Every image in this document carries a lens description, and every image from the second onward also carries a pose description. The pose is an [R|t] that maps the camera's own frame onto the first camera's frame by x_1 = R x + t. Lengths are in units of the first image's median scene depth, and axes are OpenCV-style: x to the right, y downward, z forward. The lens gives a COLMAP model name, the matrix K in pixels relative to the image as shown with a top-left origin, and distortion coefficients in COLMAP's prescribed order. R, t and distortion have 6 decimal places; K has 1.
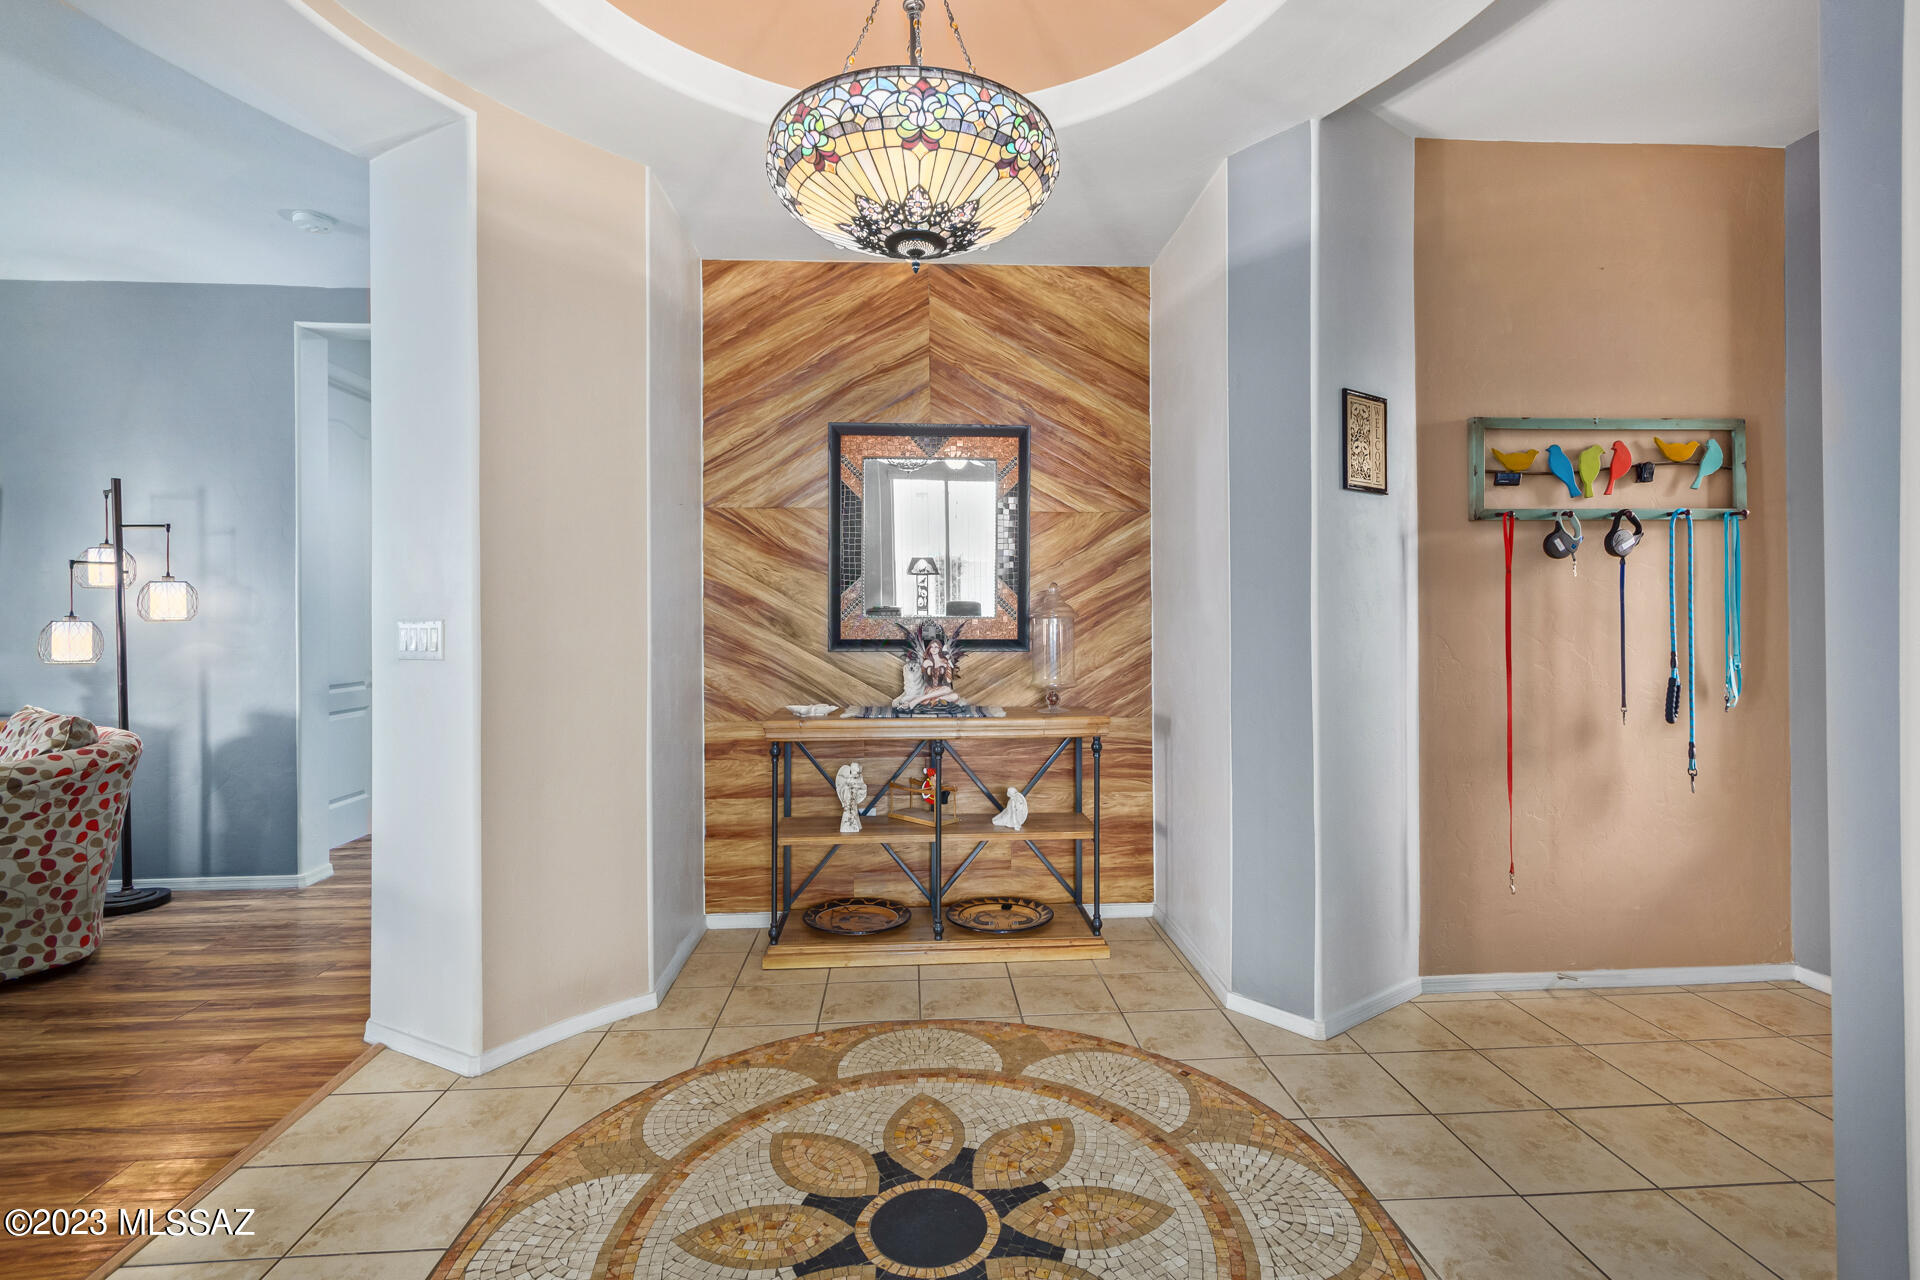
lens RADIAL K [[891.9, 0, 961.9], [0, 891.9, 612.4], [0, 0, 1]] dist [-0.003367, 0.000159]
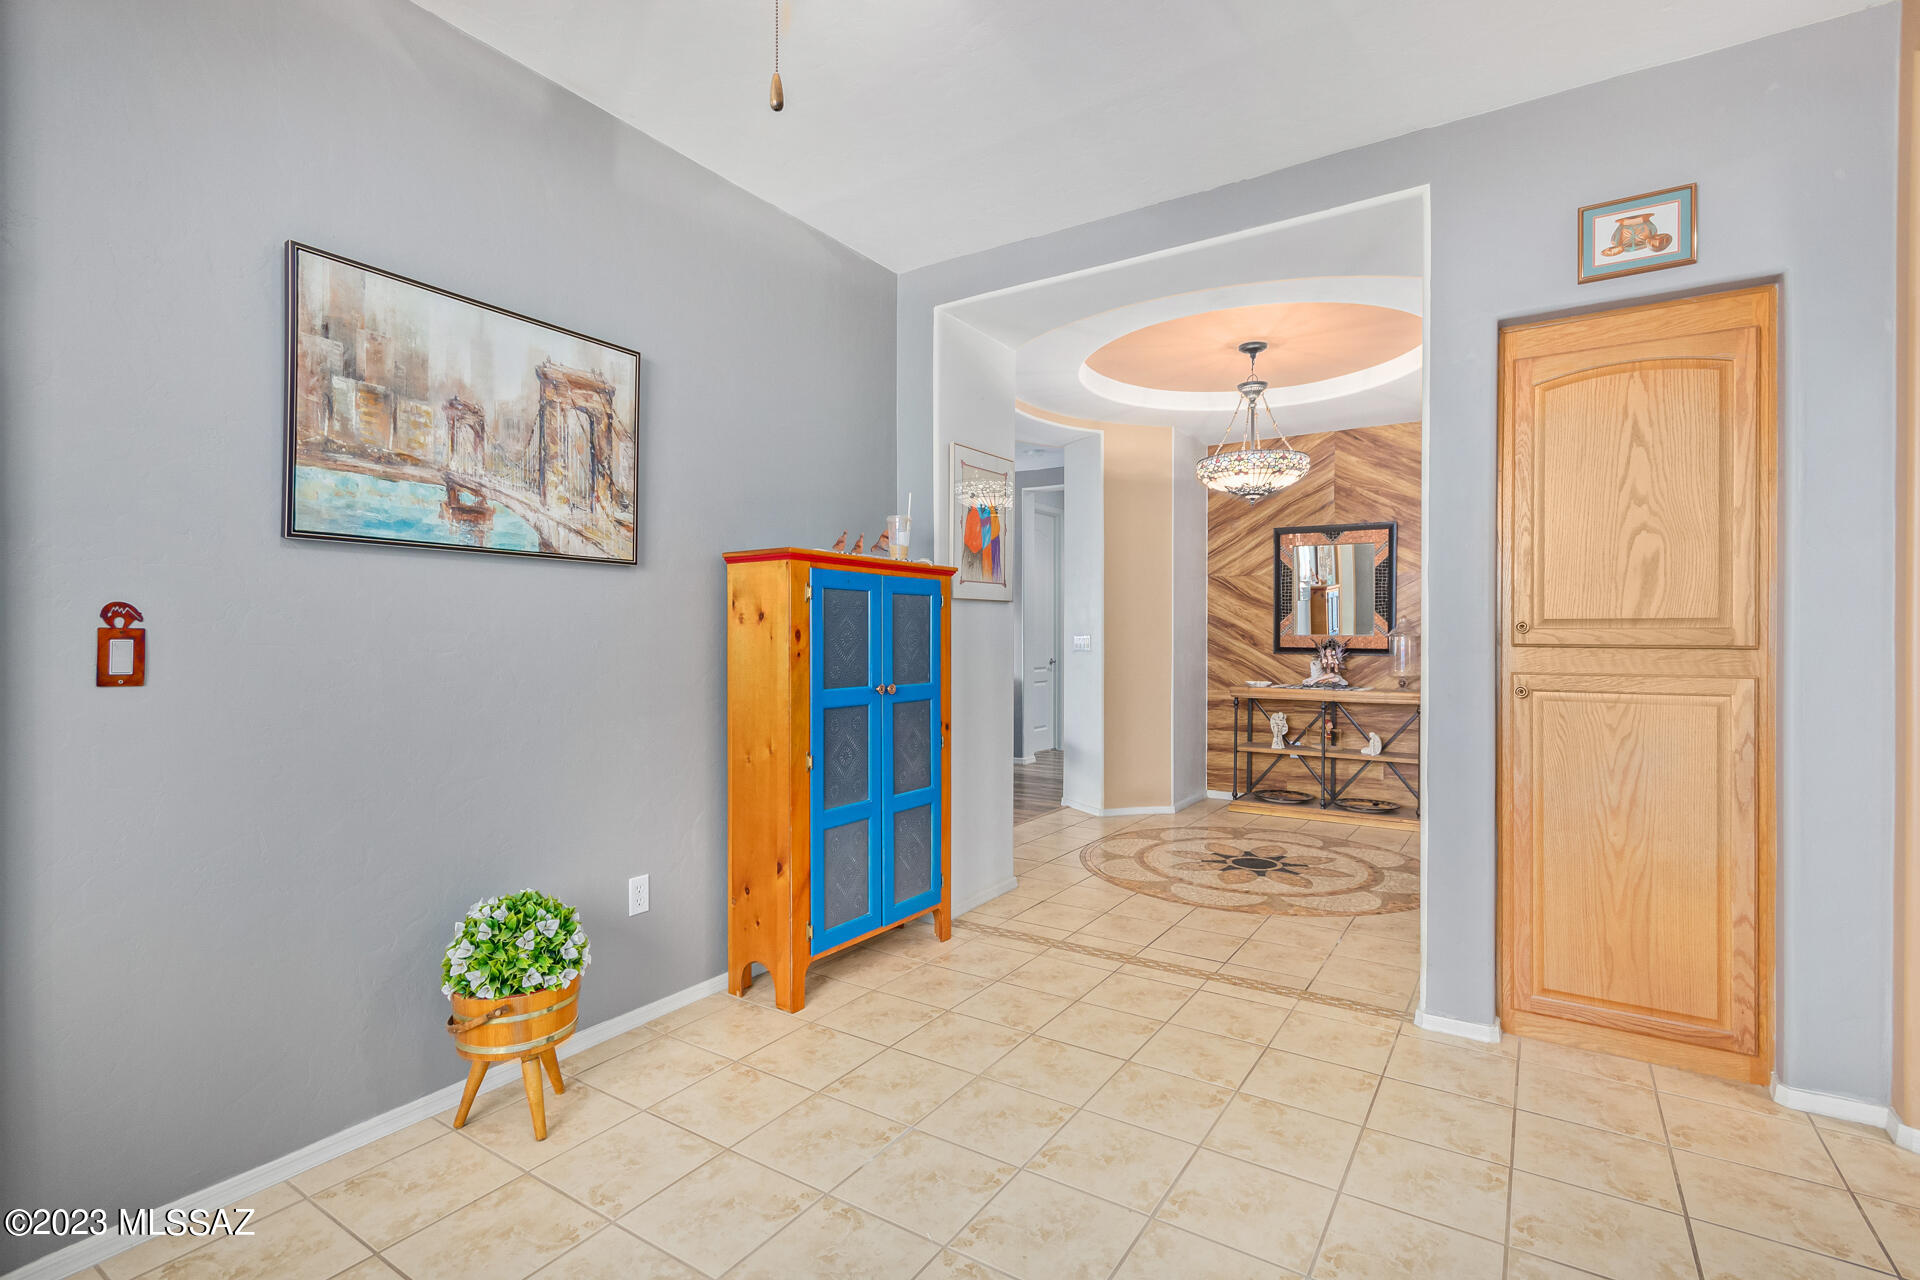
lens RADIAL K [[891.9, 0, 959.5], [0, 891.9, 634.8], [0, 0, 1]] dist [-0.003367, 0.000159]
pose [[0.800180, 0.007861, -0.599708, 0.428329], [-0.005056, 0.999967, 0.006362, -0.002864], [0.599738, -0.002058, 0.800193, -0.838567]]
